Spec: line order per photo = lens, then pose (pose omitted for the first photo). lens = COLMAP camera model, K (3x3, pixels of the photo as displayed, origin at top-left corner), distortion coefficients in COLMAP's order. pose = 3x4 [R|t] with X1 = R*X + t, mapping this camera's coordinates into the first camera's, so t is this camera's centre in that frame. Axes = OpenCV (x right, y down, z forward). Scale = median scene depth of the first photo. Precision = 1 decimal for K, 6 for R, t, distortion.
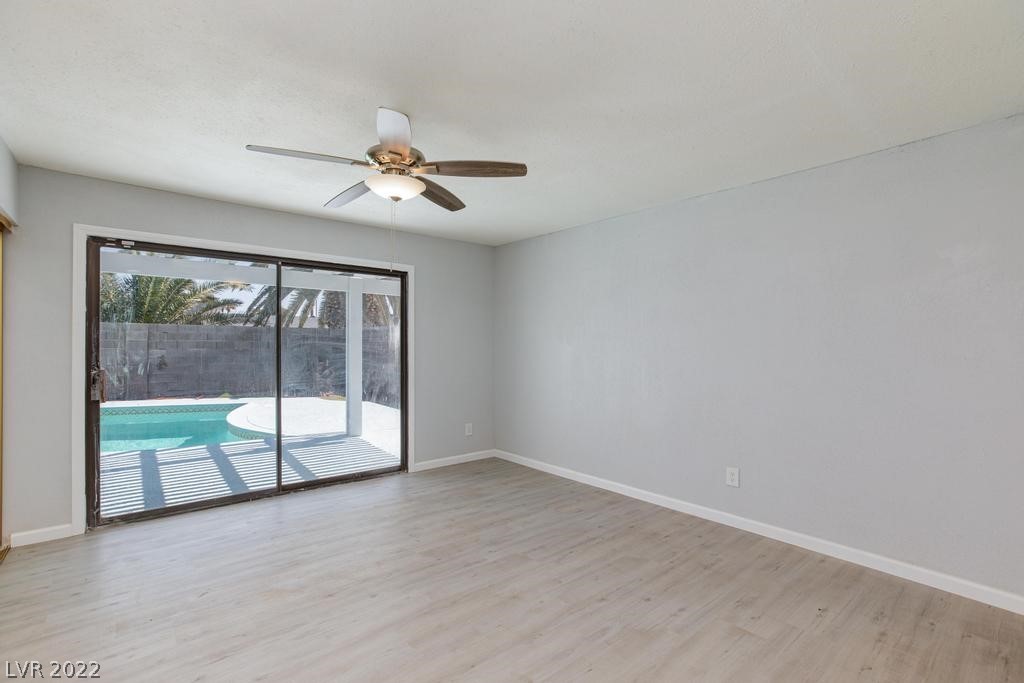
lens RADIAL K [[468.4, 0, 511.0], [0, 468.4, 345.4], [0, 0, 1]] dist [-0.018726, 0.009994]
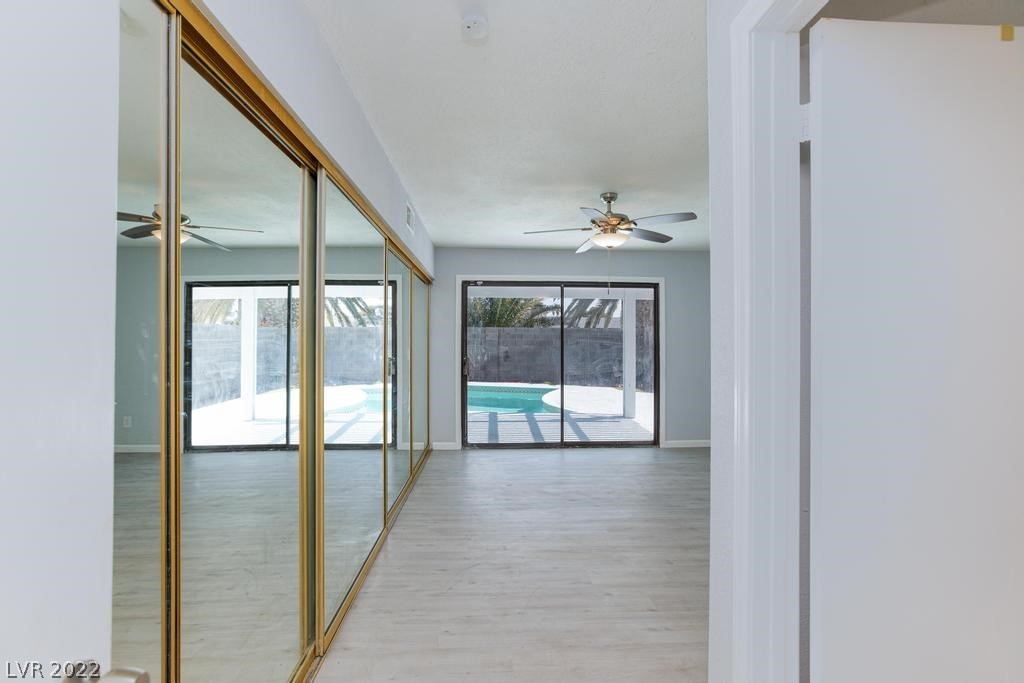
lens RADIAL K [[468.4, 0, 506.5], [0, 468.4, 340.0], [0, 0, 1]] dist [-0.018726, 0.009994]
pose [[0.792307, -0.004889, -0.610103, 0.239518], [0.000842, 0.999976, -0.006919, 0.000304], [0.610122, 0.004969, 0.792292, -0.238787]]
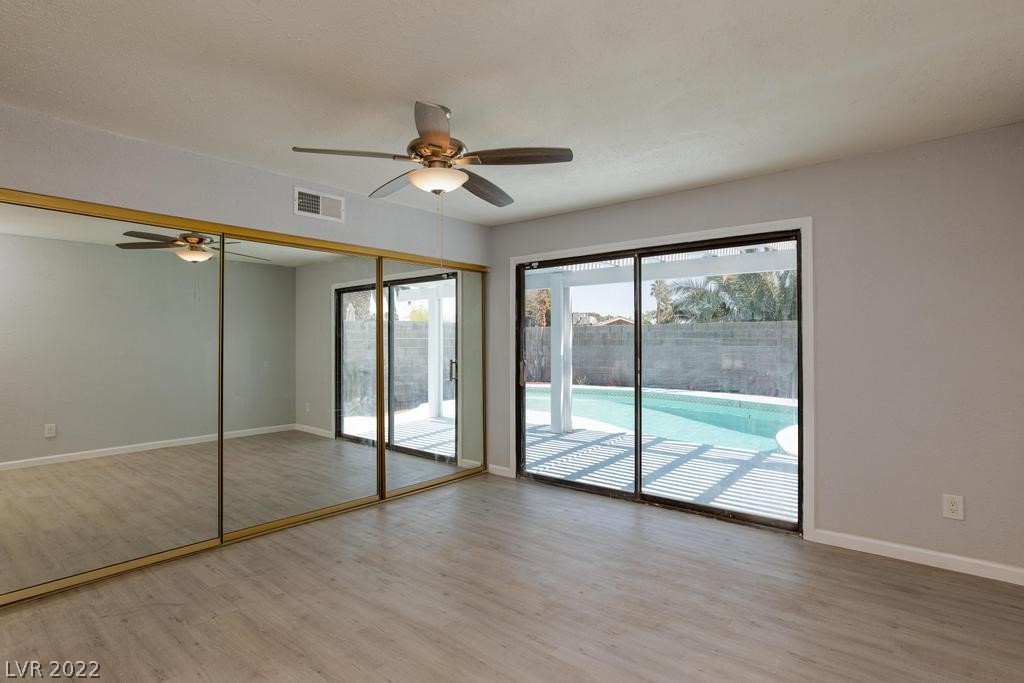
lens RADIAL K [[517.1, 0, 502.7], [0, 517.1, 345.2], [0, 0, 1]] dist [-0.014215, 0.004726]
pose [[0.168476, -0.002255, -0.985703, 0.473832], [0.003201, 0.999993, -0.001741, 0.005815], [0.985701, -0.002862, 0.168482, 0.547276]]
